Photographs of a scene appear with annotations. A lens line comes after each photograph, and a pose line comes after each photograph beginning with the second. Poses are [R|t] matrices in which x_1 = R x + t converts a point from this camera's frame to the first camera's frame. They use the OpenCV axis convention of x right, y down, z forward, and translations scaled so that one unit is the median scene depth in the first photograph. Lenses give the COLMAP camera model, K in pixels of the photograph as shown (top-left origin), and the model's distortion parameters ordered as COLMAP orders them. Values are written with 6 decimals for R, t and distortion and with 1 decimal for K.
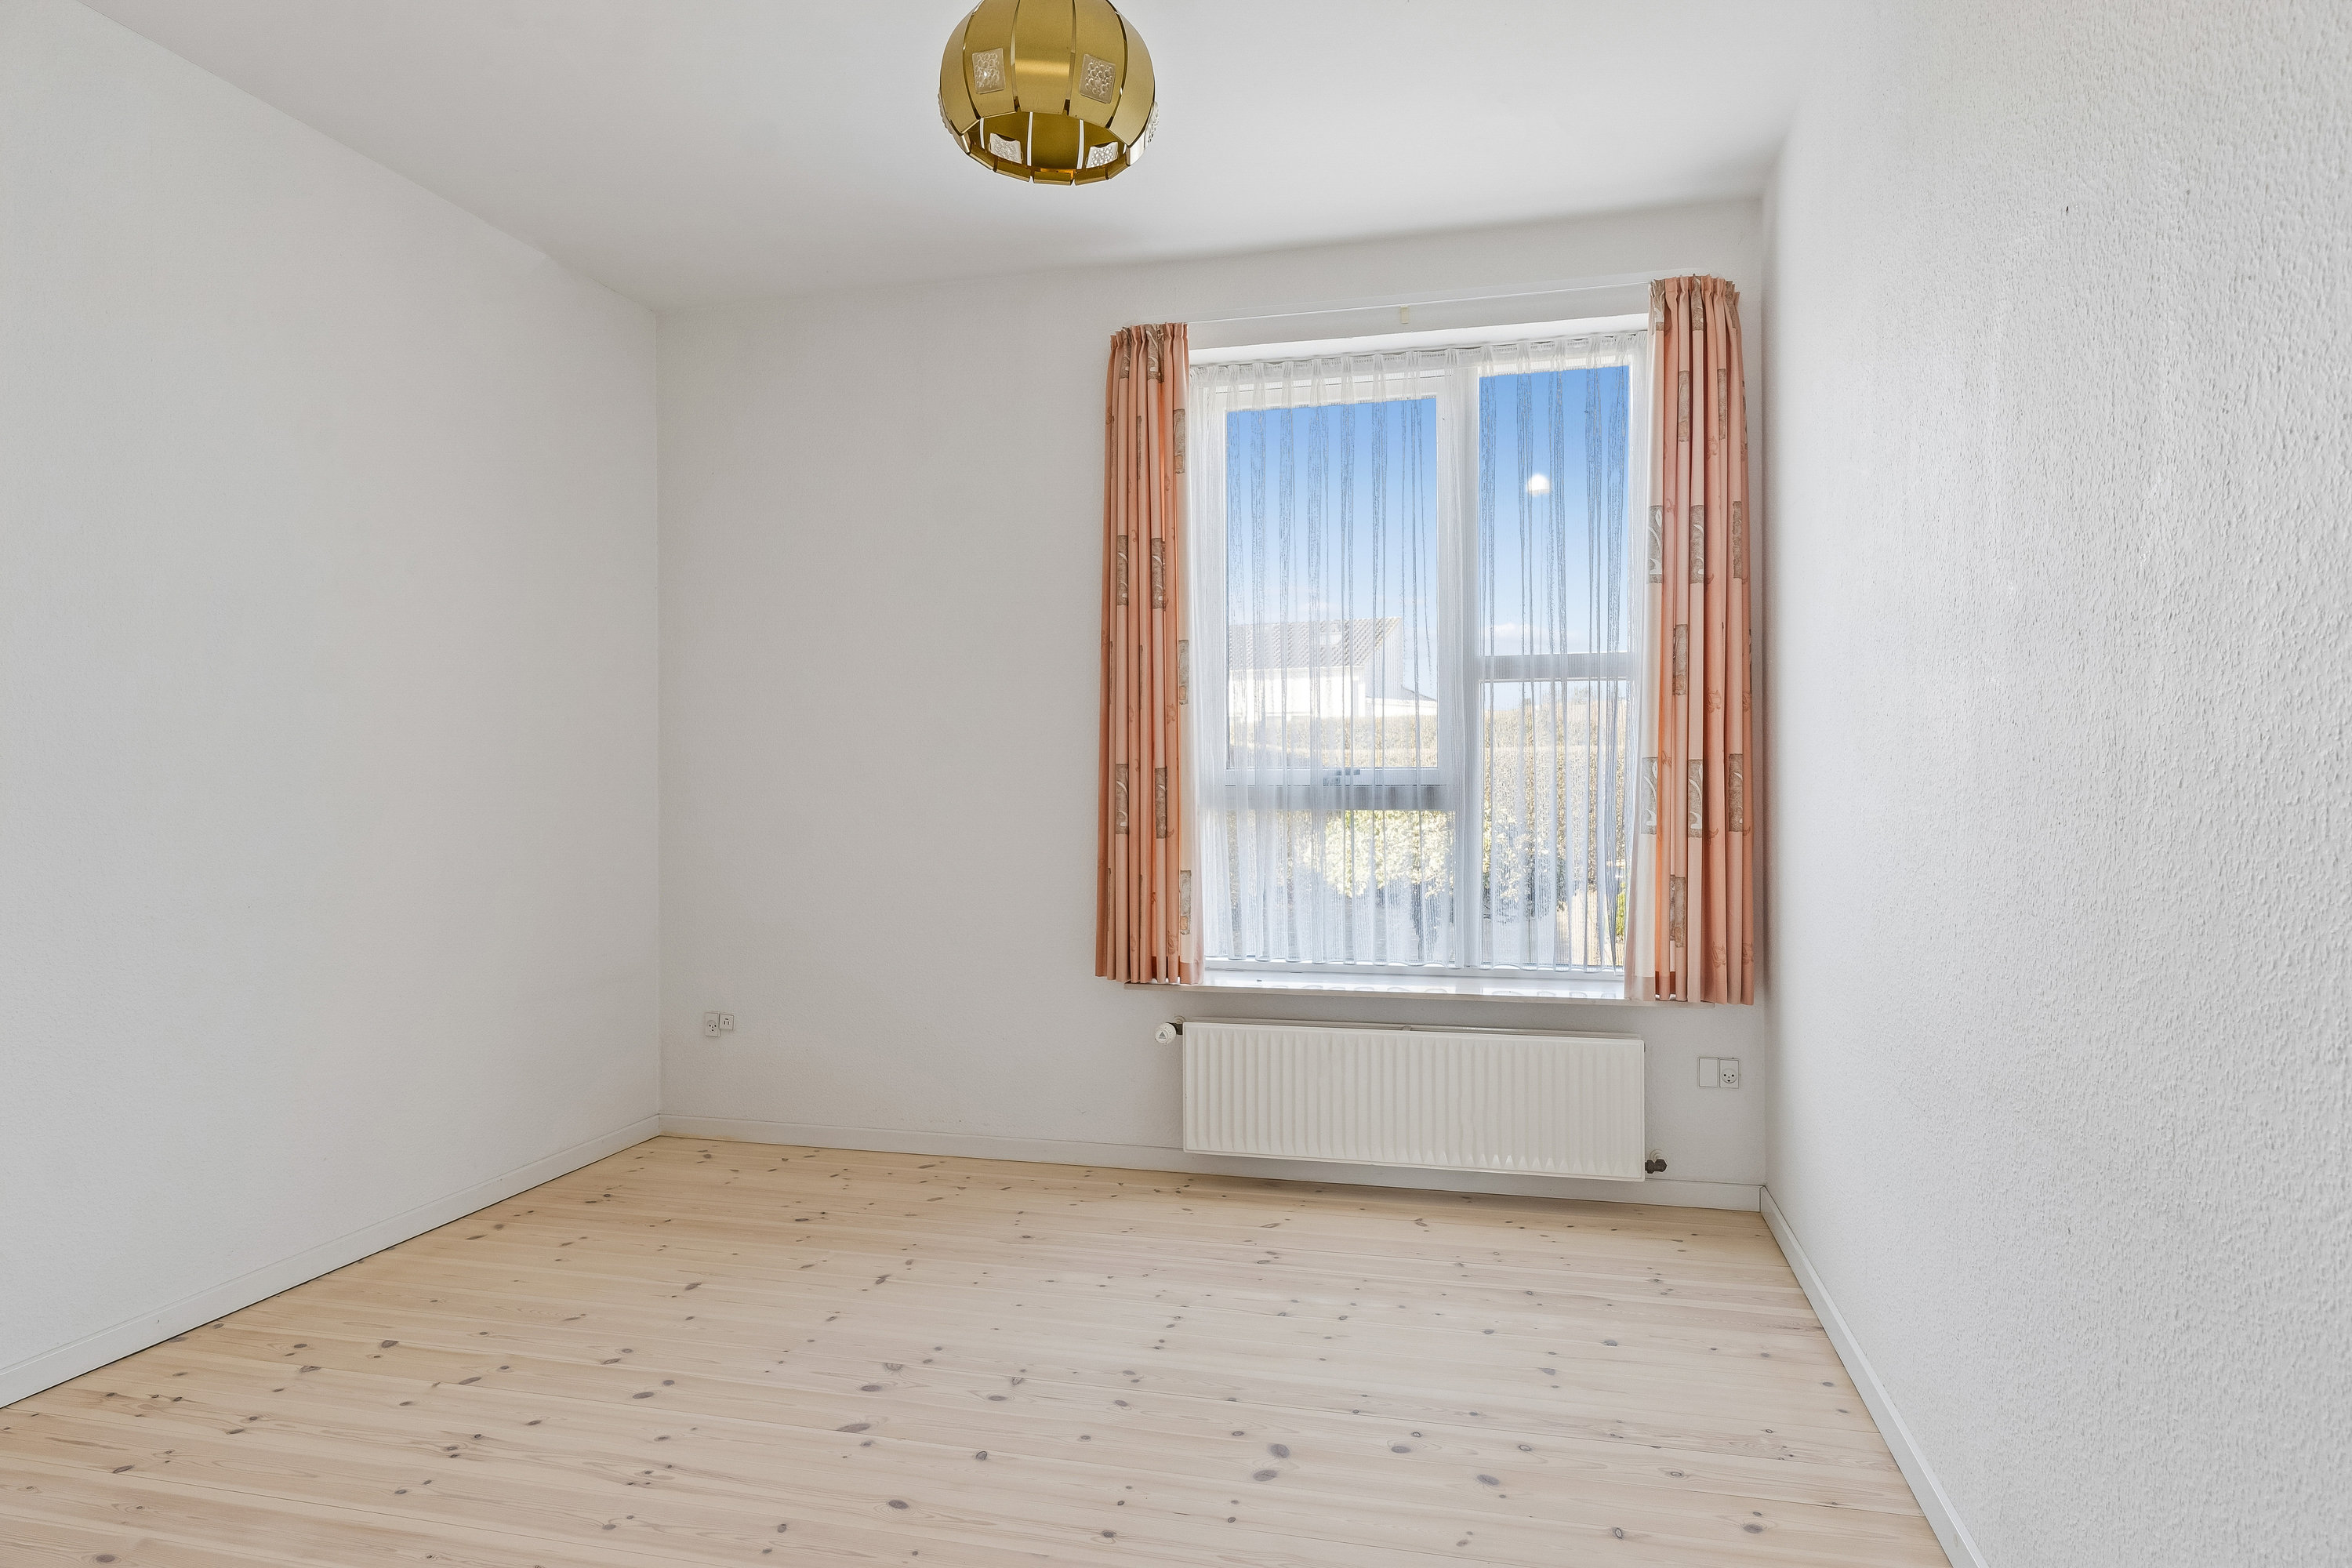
lens RADIAL K [[1441.8, 0, 1135.4], [0, 1441.8, 762.5], [0, 0, 1]] dist [0.000040, -0.000303]
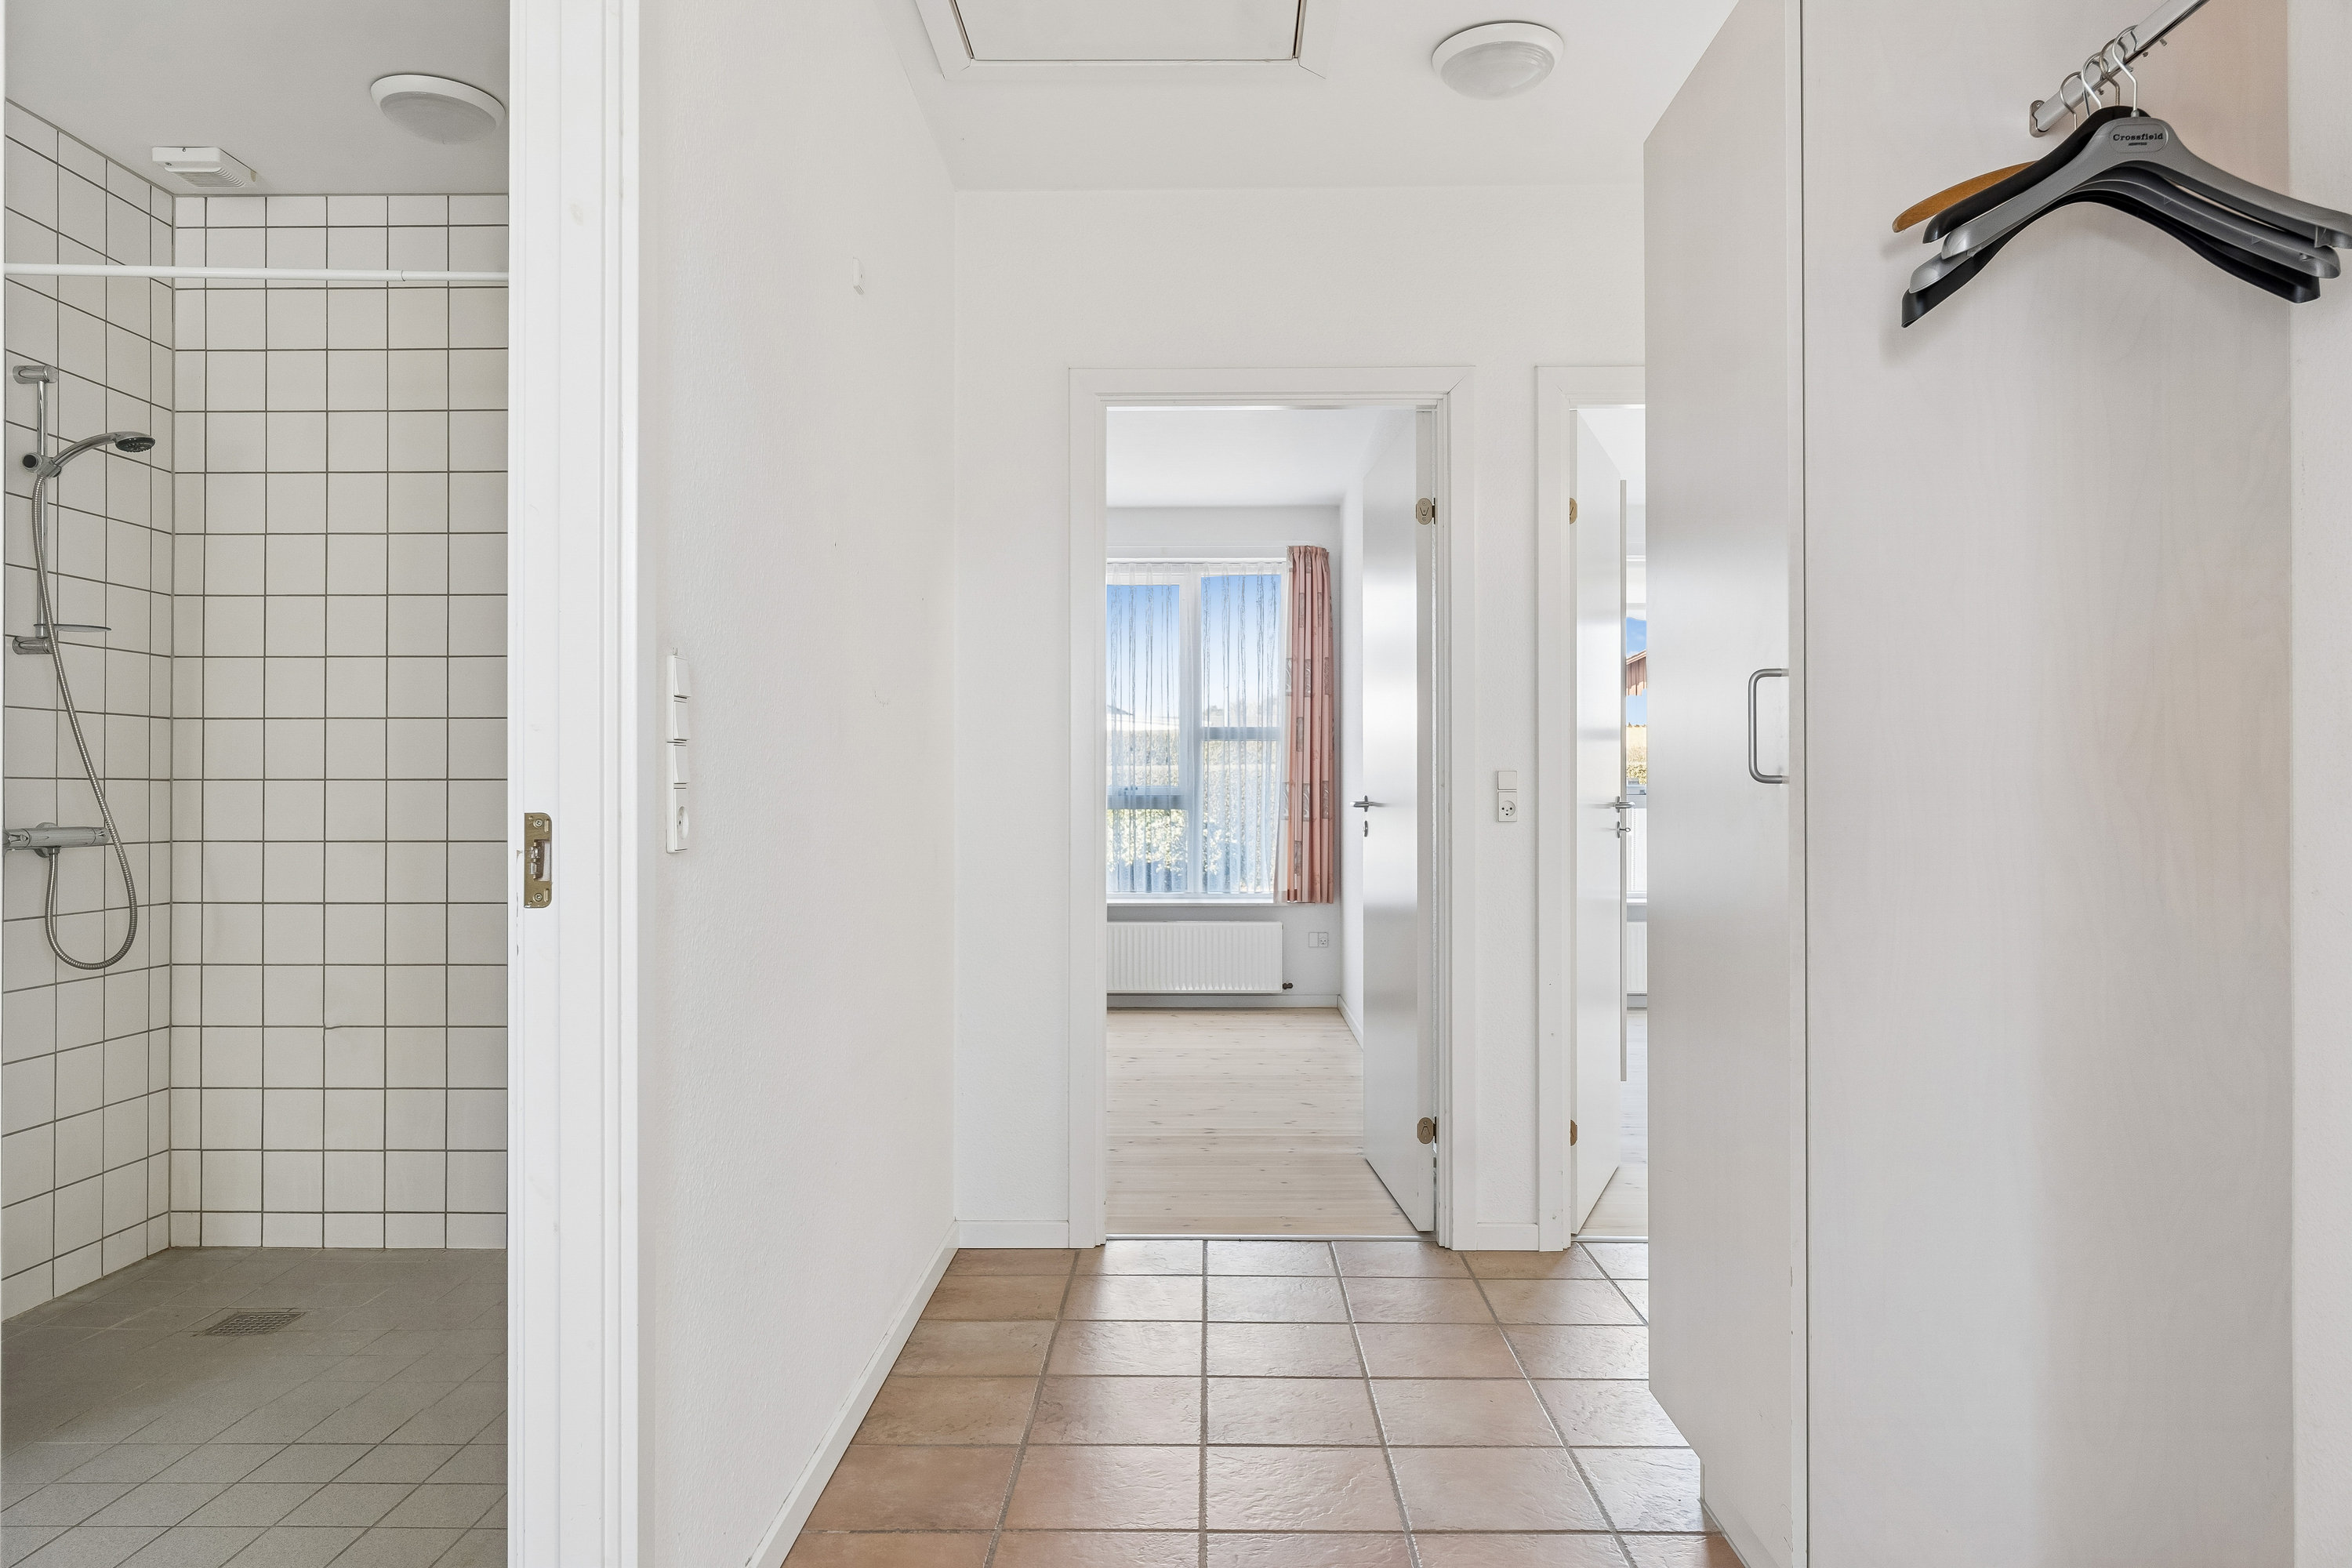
lens RADIAL K [[1609.8, 0, 1176.8], [0, 1609.8, 788.8], [0, 0, 1]] dist [-0.001515, -0.002306]
pose [[0.972330, 0.001801, 0.233603, -0.314696], [-0.005364, 0.999879, 0.014618, -0.026434], [-0.233548, -0.015466, 0.972222, -1.146957]]
